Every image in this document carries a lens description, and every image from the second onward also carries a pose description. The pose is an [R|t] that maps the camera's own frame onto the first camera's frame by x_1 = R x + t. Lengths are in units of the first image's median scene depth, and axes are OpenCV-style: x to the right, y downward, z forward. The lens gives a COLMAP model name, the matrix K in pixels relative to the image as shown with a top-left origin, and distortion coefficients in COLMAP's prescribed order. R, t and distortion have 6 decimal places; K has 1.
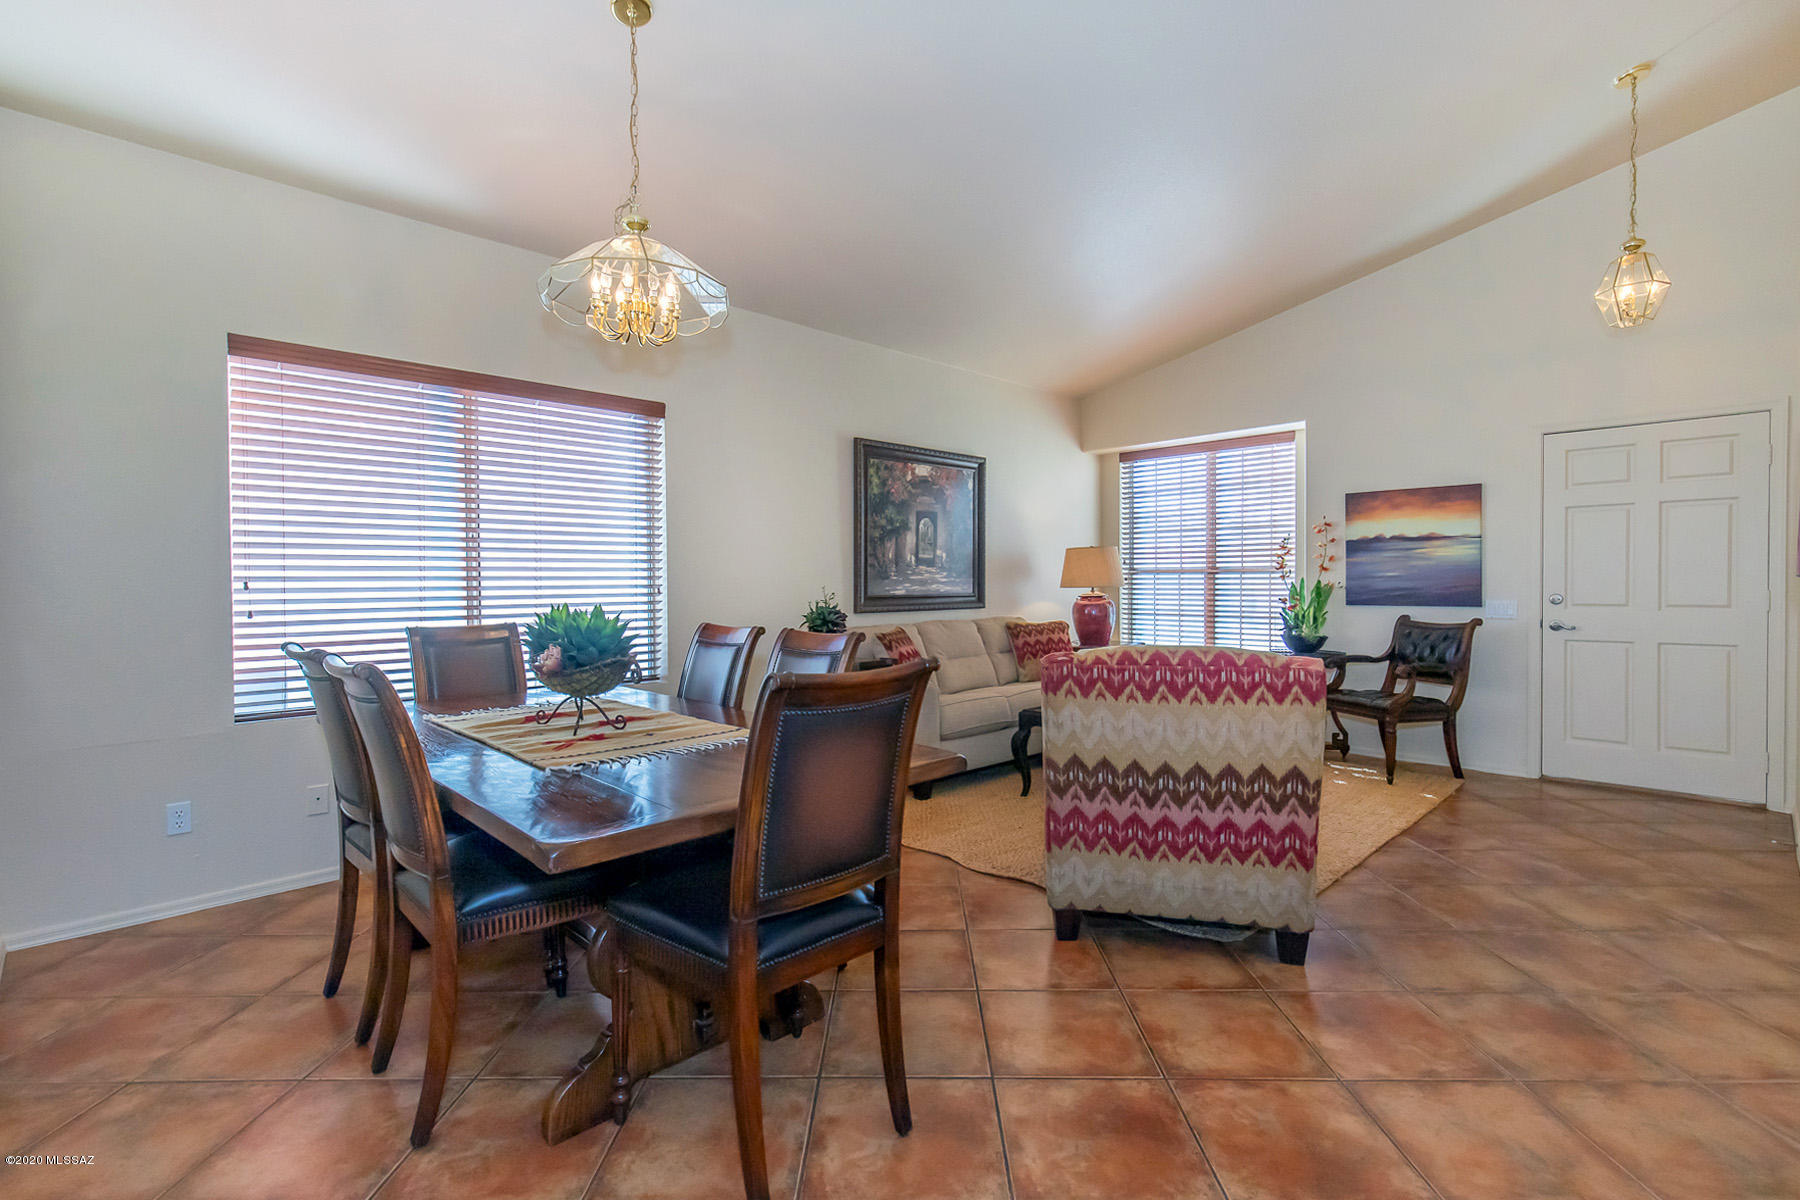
lens RADIAL K [[871.4, 0, 905.3], [0, 871.4, 597.0], [0, 0, 1]] dist [0.002144, 0.000891]
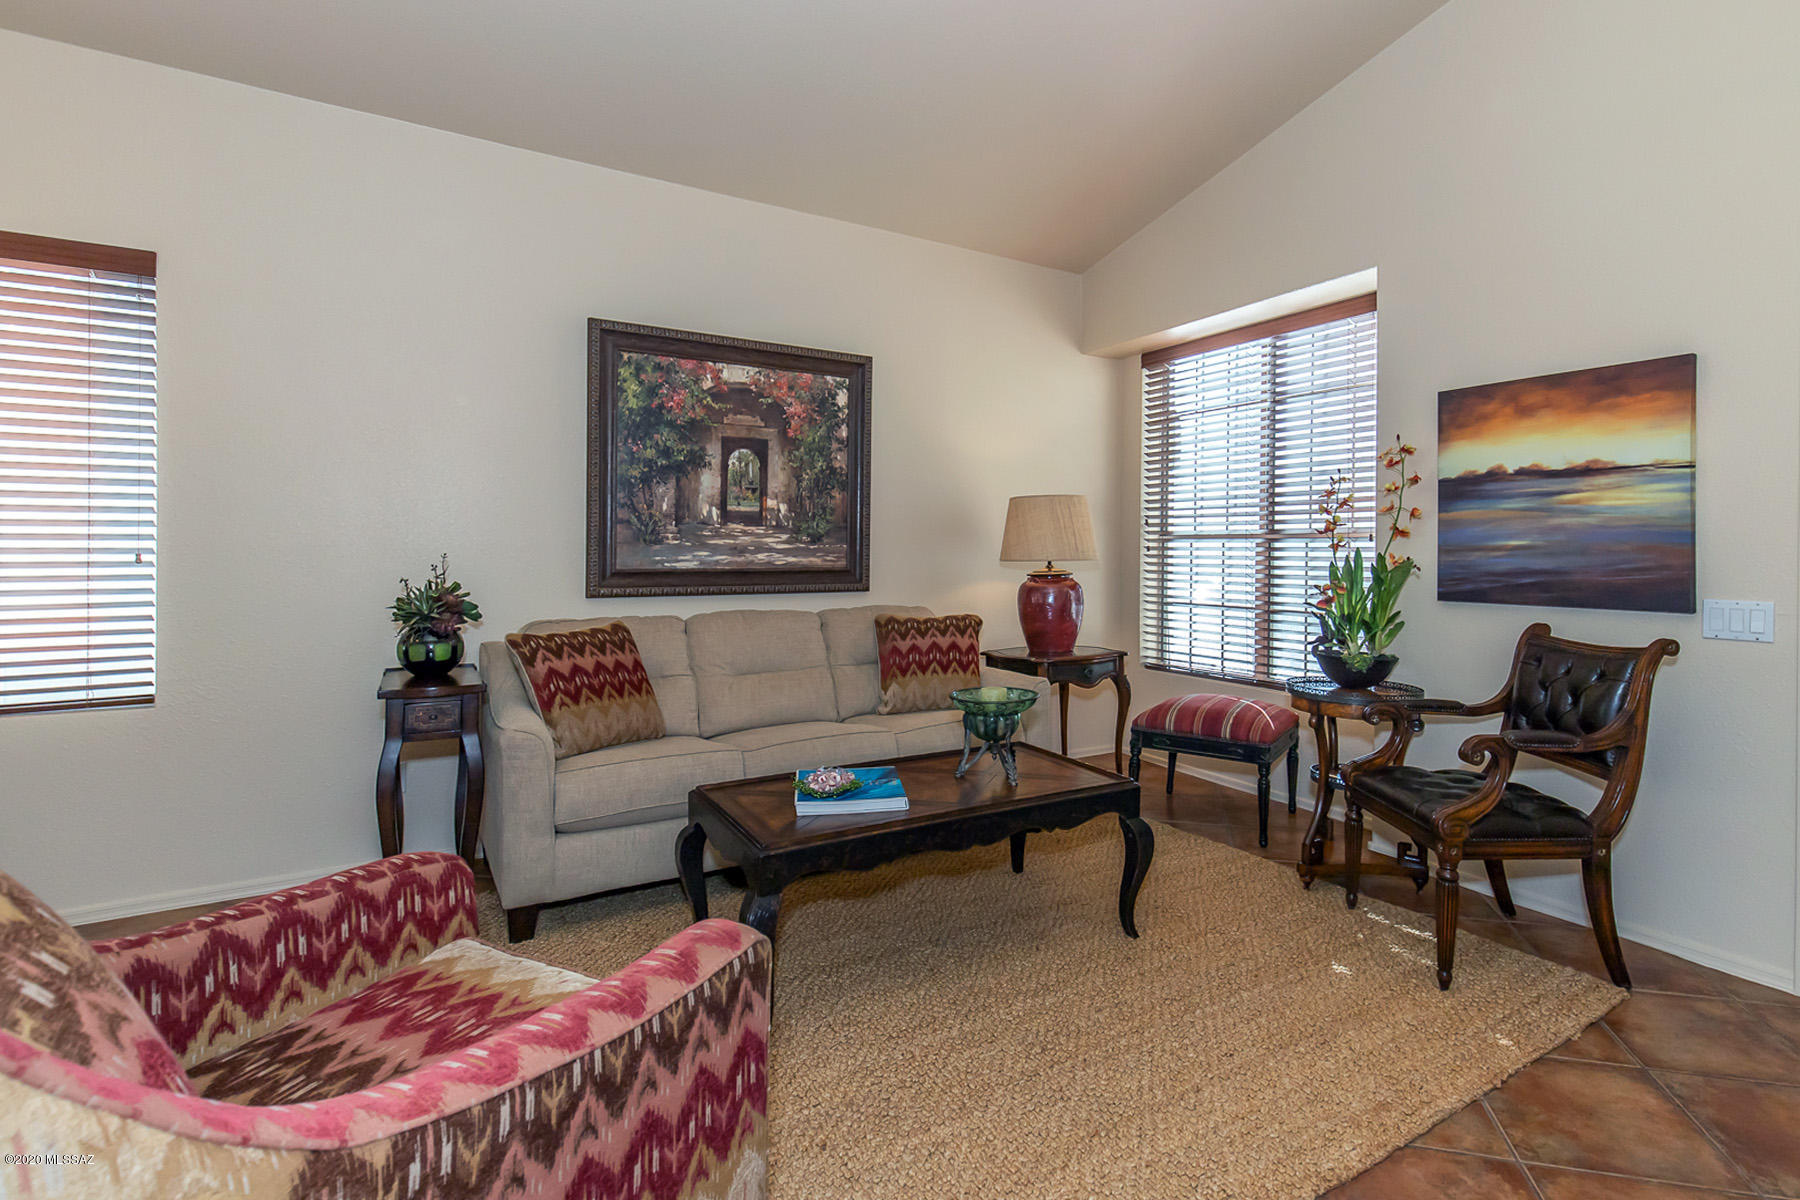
lens RADIAL K [[981.2, 0, 940.1], [0, 981.2, 546.3], [0, 0, 1]] dist [0.005766, -0.000120]
pose [[0.978816, 0.010144, -0.204493, 0.329667], [-0.014342, 0.999716, -0.019057, -0.008097], [0.204241, 0.021586, 0.978683, 0.349397]]
